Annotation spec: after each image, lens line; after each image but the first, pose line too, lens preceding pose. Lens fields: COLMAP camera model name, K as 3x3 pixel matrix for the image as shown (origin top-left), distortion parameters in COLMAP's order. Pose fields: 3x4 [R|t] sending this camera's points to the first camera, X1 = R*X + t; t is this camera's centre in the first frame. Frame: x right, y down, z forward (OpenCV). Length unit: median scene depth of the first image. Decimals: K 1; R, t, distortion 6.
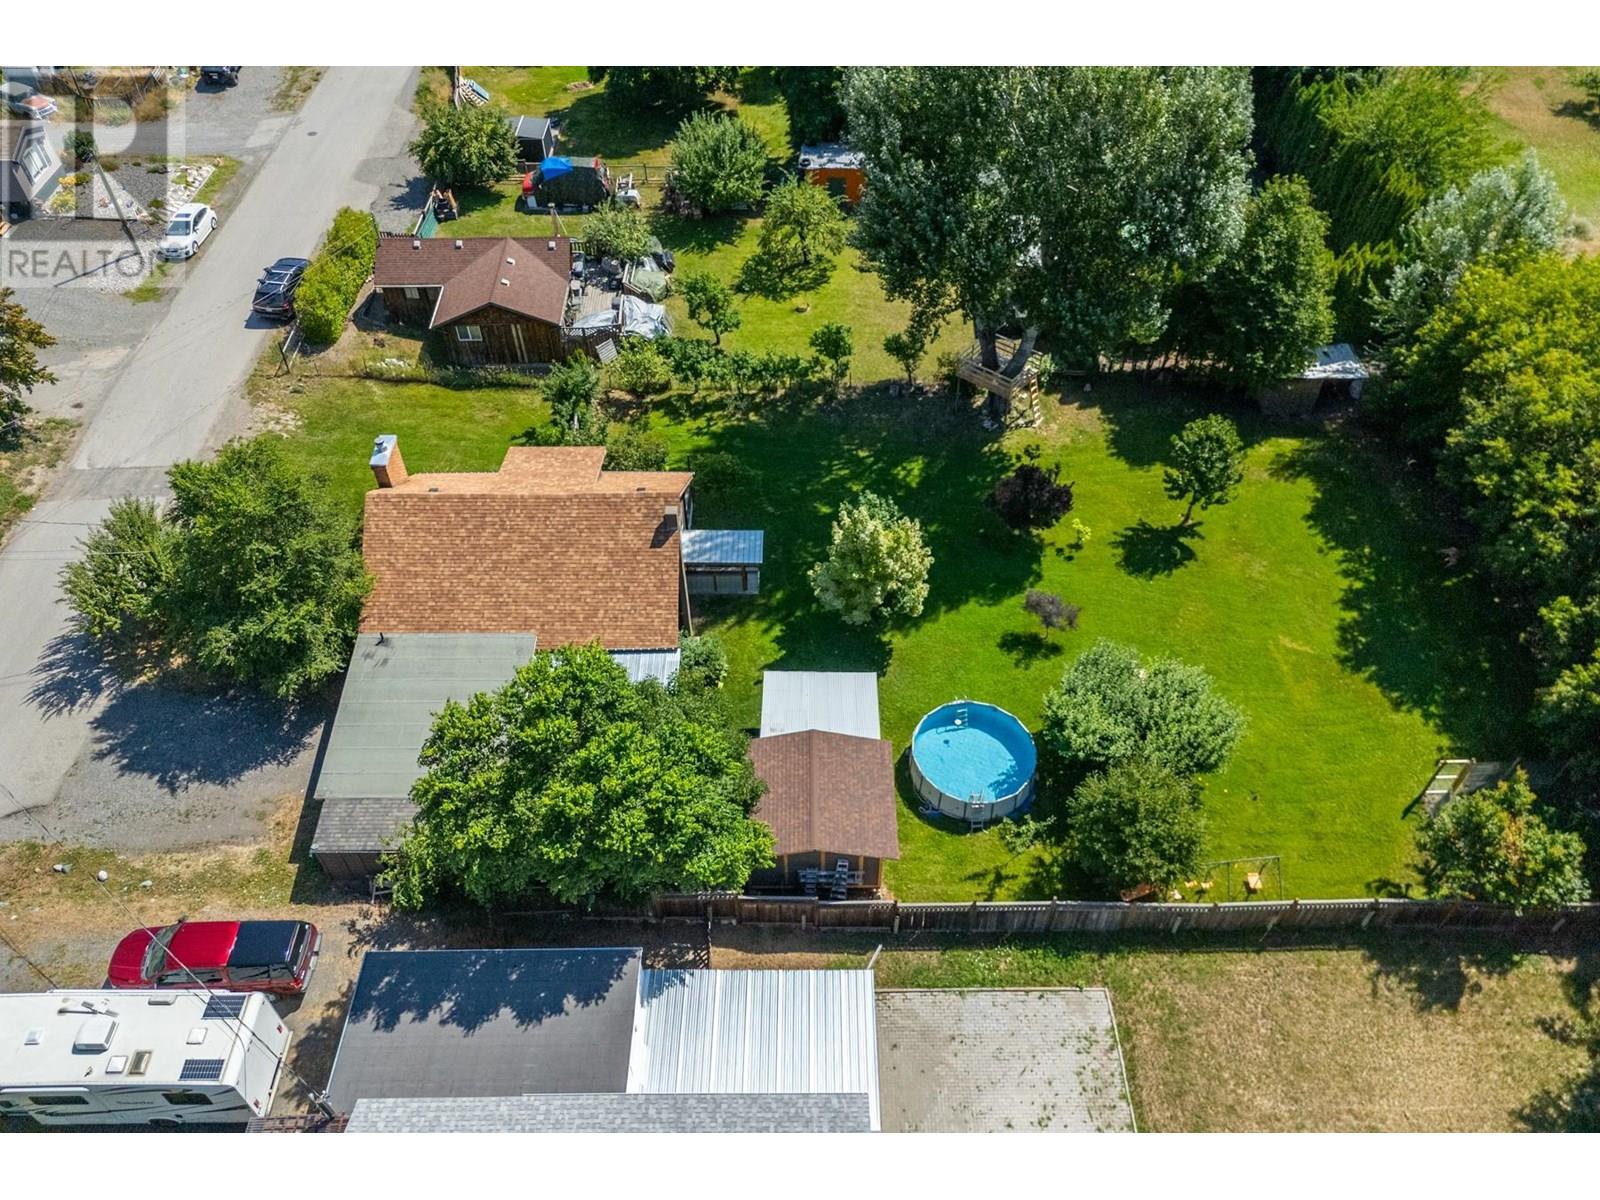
lens RADIAL K [[1173.1, 0, 803.2], [0, 1173.1, 594.7], [0, 0, 1]] dist [0.057719, -0.046796]
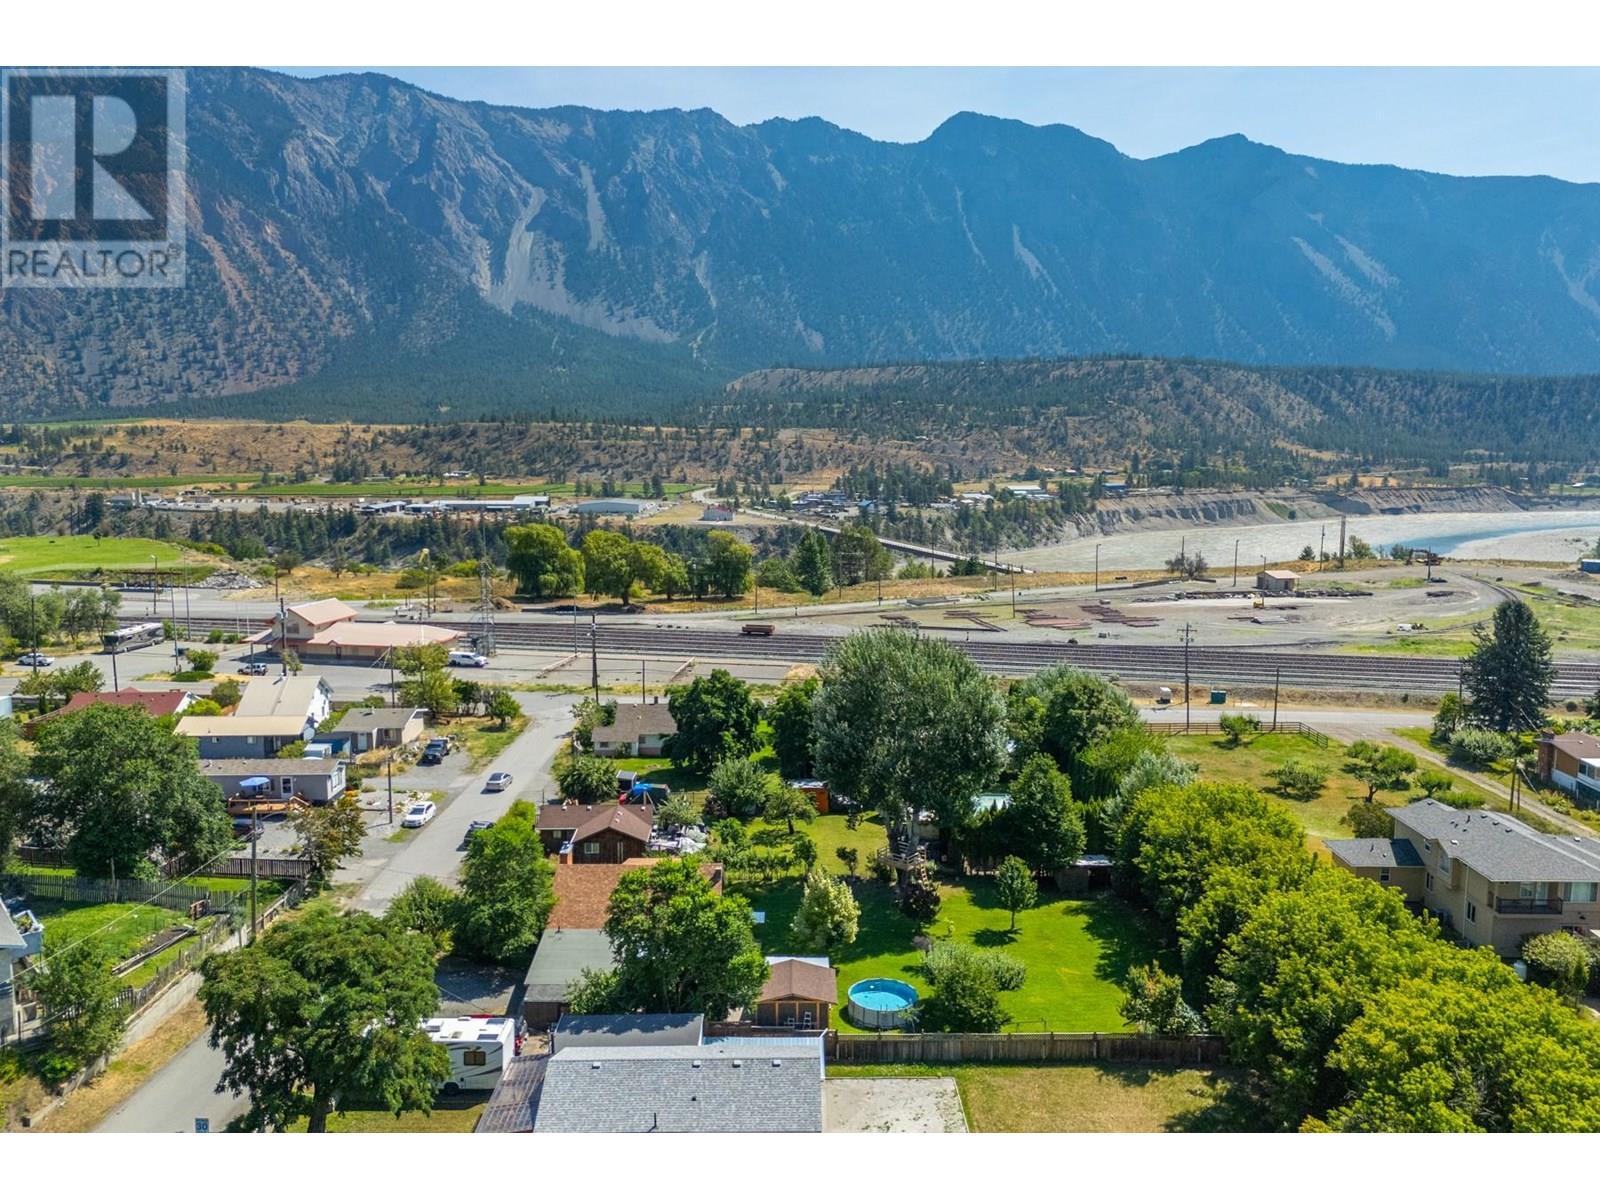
lens RADIAL K [[1173.1, 0, 806.8], [0, 1173.1, 607.1], [0, 0, 1]] dist [0.057719, -0.046796]
pose [[0.999817, 0.013616, 0.013419, -0.001687], [-0.002077, 0.775132, -0.631796, 0.733875], [-0.019004, 0.631653, 0.775018, -0.680700]]
